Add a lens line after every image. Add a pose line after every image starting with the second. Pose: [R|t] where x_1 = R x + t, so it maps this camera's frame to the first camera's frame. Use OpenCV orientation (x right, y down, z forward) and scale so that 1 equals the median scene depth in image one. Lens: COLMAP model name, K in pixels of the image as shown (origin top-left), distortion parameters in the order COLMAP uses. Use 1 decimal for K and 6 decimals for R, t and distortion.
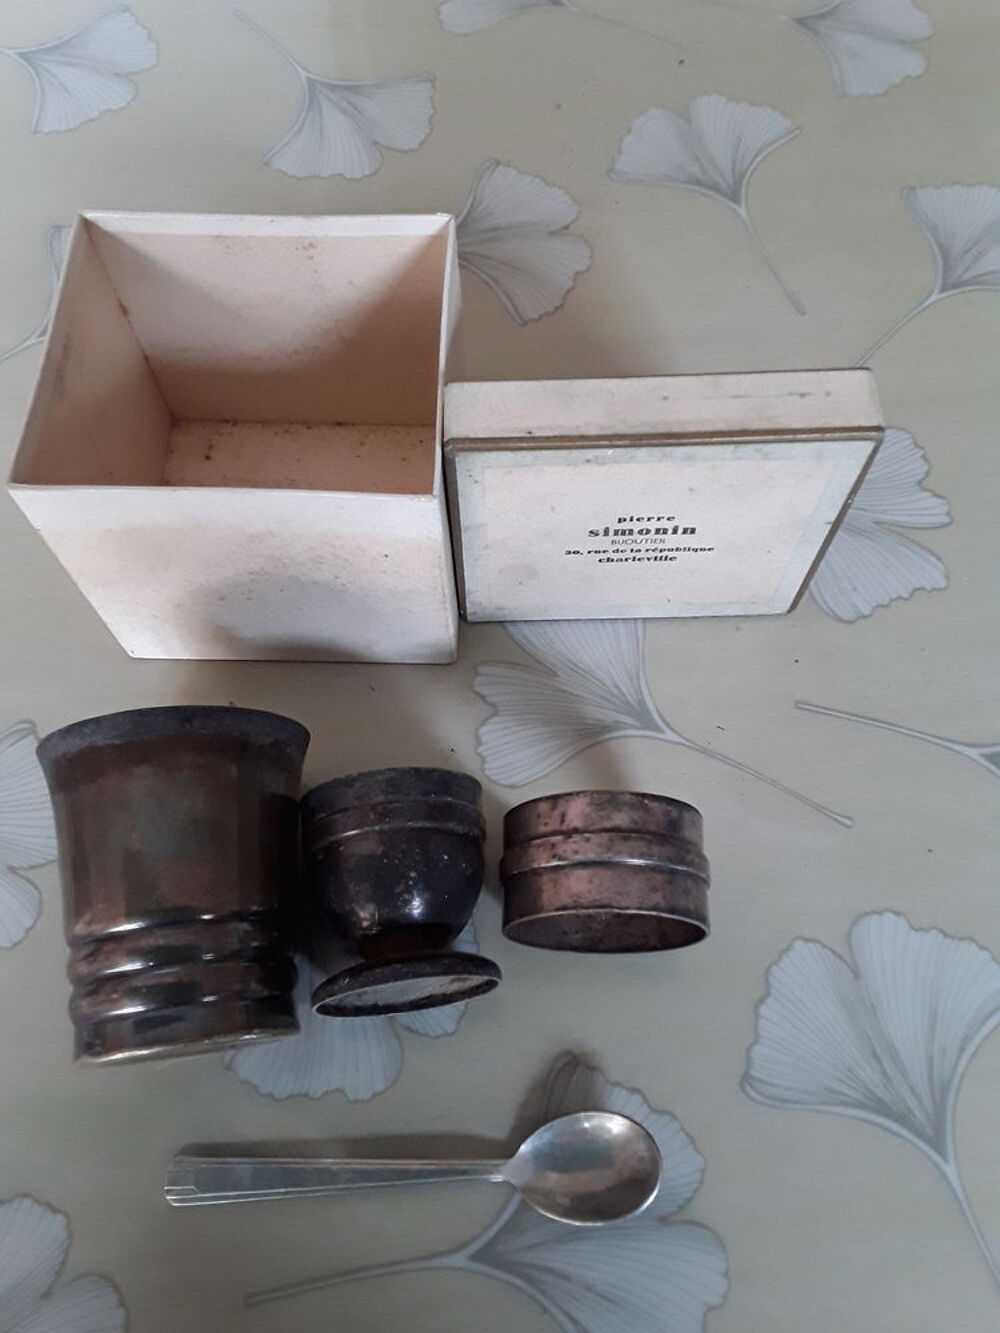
lens RADIAL K [[1037.1, 0, 500.0], [0, 1037.1, 666.5], [0, 0, 1]] dist [0.129624, -0.210348]
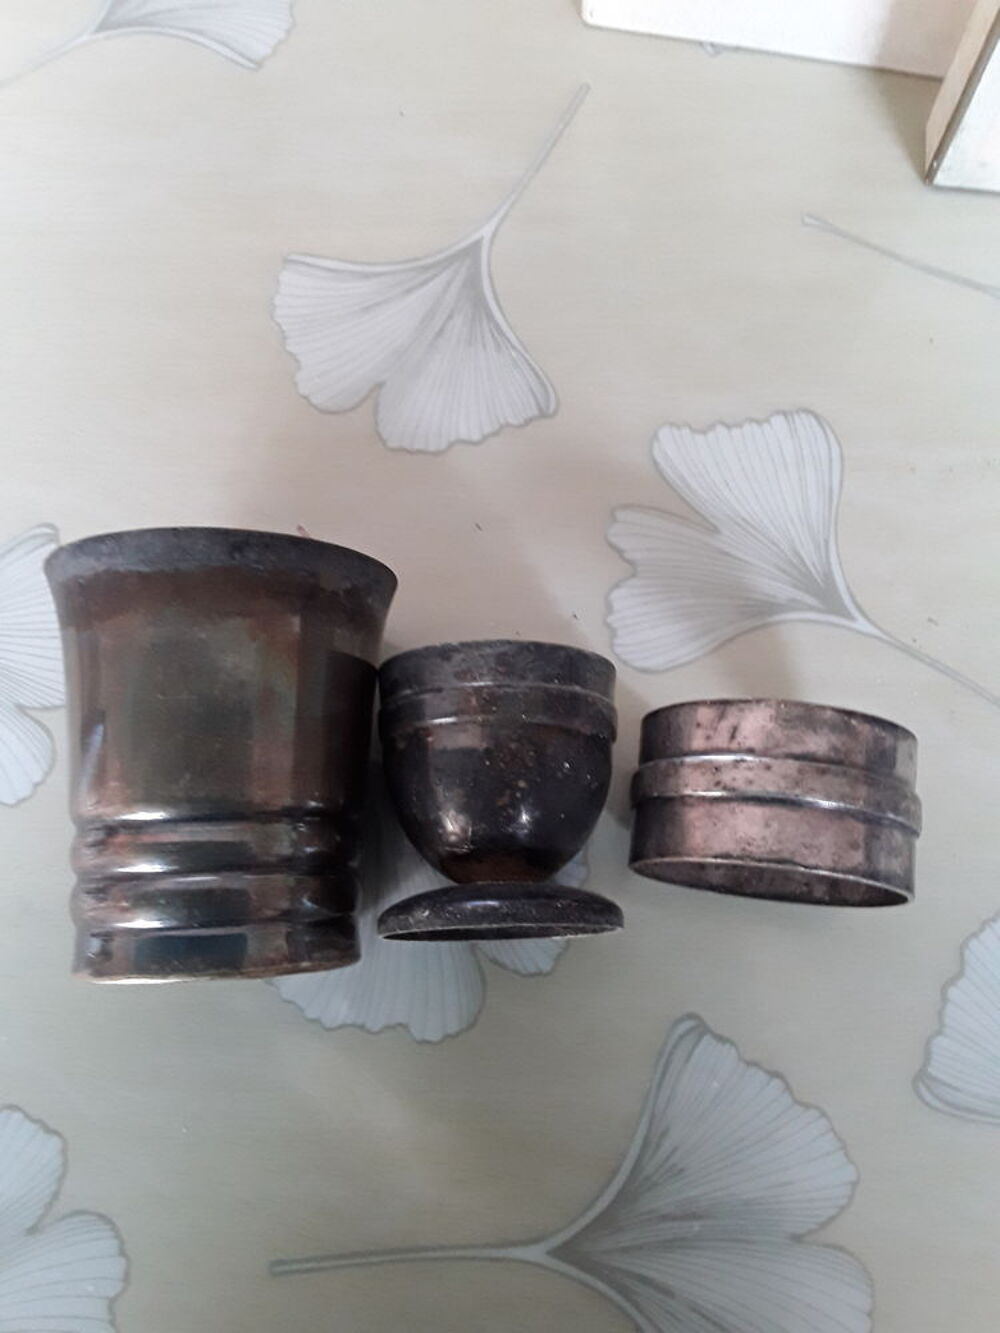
lens RADIAL K [[1037.1, 0, 500.0], [0, 1037.1, 666.5], [0, 0, 1]] dist [0.129624, -0.210348]
pose [[0.993196, 0.102036, -0.056132, -0.064865], [-0.092062, 0.983113, 0.158154, -0.000661], [0.071321, -0.151911, 0.985818, 0.270446]]
